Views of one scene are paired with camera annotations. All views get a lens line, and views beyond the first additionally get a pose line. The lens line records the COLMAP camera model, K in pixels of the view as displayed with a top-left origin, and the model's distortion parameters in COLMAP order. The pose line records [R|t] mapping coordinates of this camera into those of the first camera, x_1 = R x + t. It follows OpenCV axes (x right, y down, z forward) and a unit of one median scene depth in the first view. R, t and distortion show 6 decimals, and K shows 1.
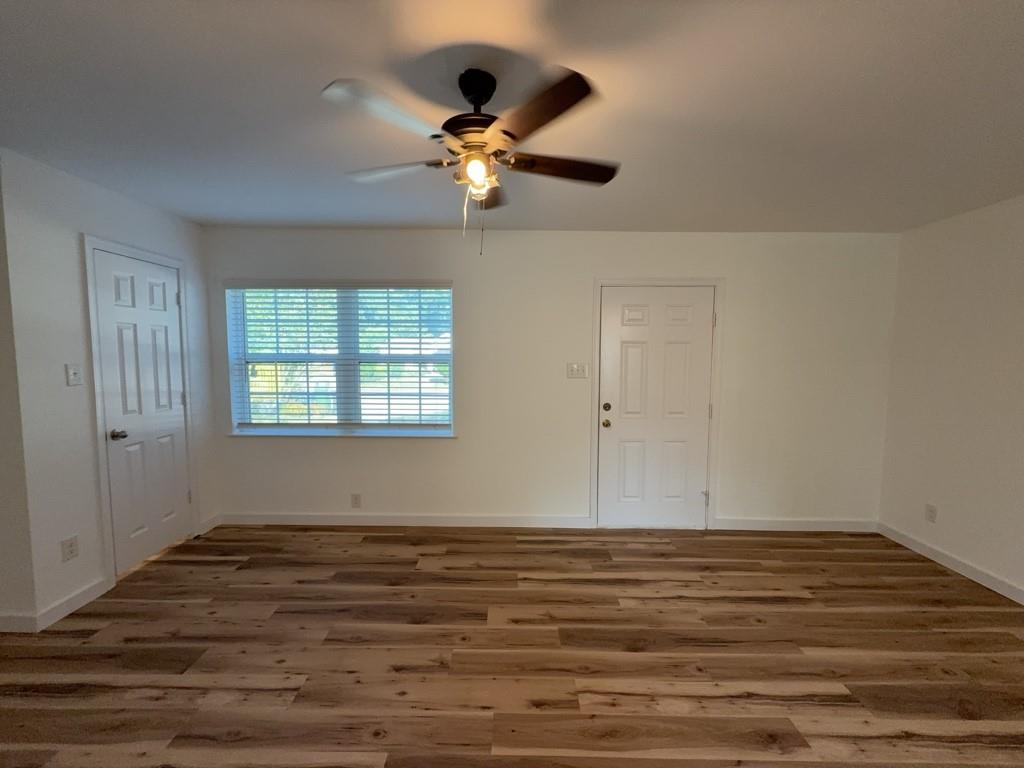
lens RADIAL K [[407.0, 0, 510.8], [0, 407.0, 381.4], [0, 0, 1]] dist [-0.000273, 0.000437]
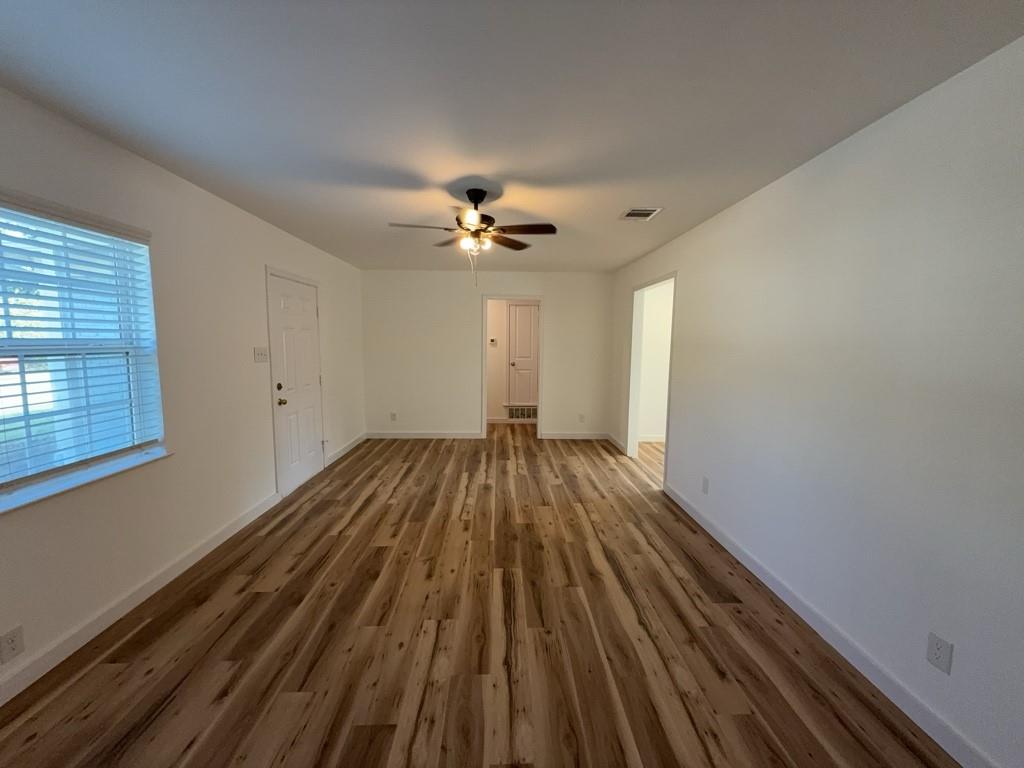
lens RADIAL K [[407.0, 0, 512.3], [0, 407.0, 383.5], [0, 0, 1]] dist [-0.000273, 0.000437]
pose [[-0.039959, -0.113598, 0.992723, -1.077775], [0.062769, 0.991269, 0.115958, -0.041484], [-0.997228, 0.066946, -0.032480, 0.509828]]
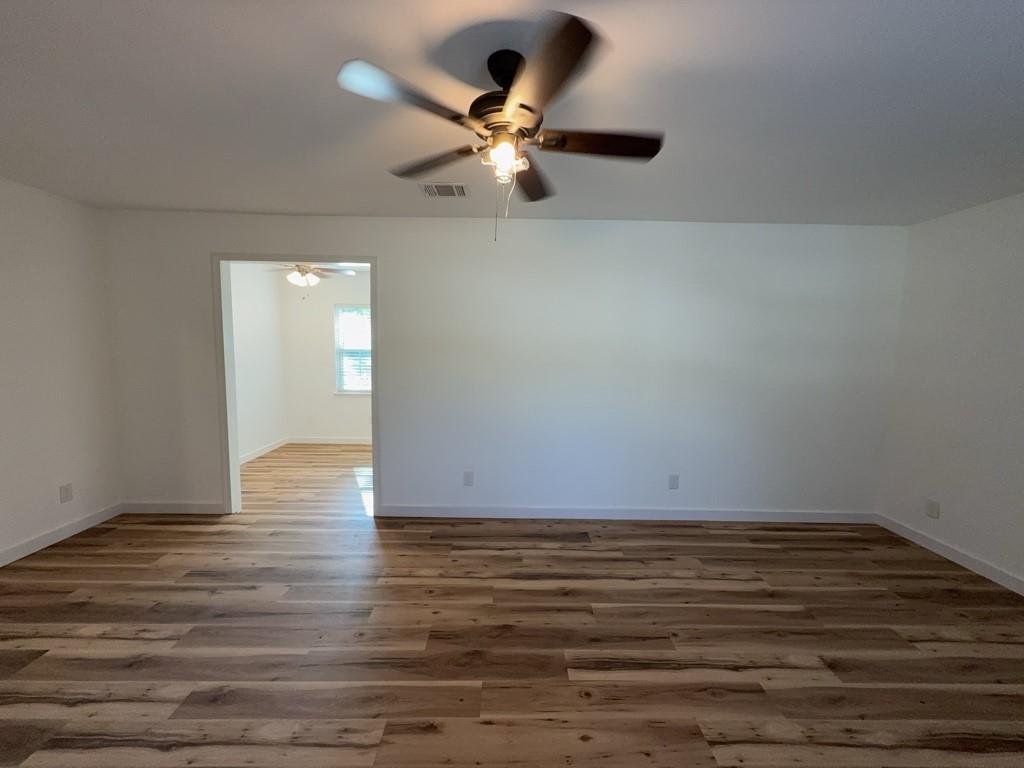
lens RADIAL K [[407.0, 0, 511.4], [0, 407.0, 384.1], [0, 0, 1]] dist [-0.000273, 0.000437]
pose [[-0.999542, -0.021863, -0.020928, -0.049075], [-0.025136, 0.984832, 0.171678, -0.076253], [0.016857, 0.172125, -0.984931, 1.114372]]
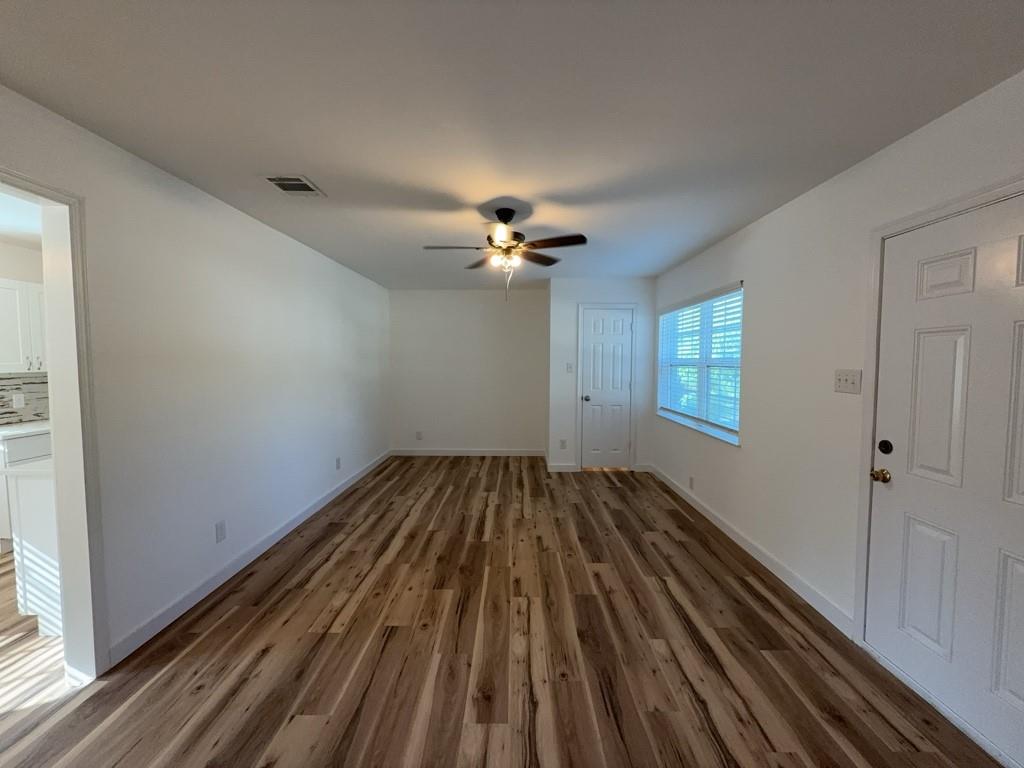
lens RADIAL K [[407.0, 0, 513.1], [0, 407.0, 383.3], [0, 0, 1]] dist [-0.000273, 0.000437]
pose [[0.000258, 0.052282, -0.998632, 0.989645], [-0.076878, 0.995678, 0.052107, -0.019740], [0.997040, 0.076760, 0.004276, 0.581695]]
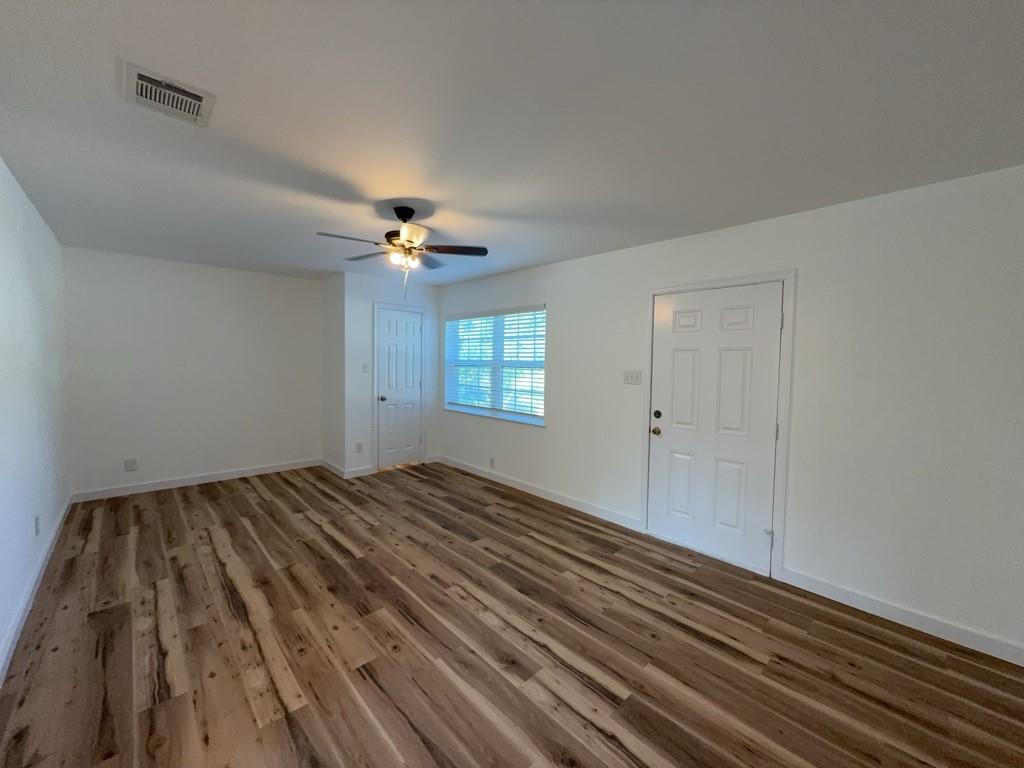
lens RADIAL K [[407.0, 0, 511.6], [0, 407.0, 381.3], [0, 0, 1]] dist [-0.000273, 0.000437]
pose [[0.690270, 0.042261, -0.722317, 0.876232], [-0.067736, 0.997683, -0.006359, 0.015327], [0.720375, 0.053316, 0.691533, 0.053772]]
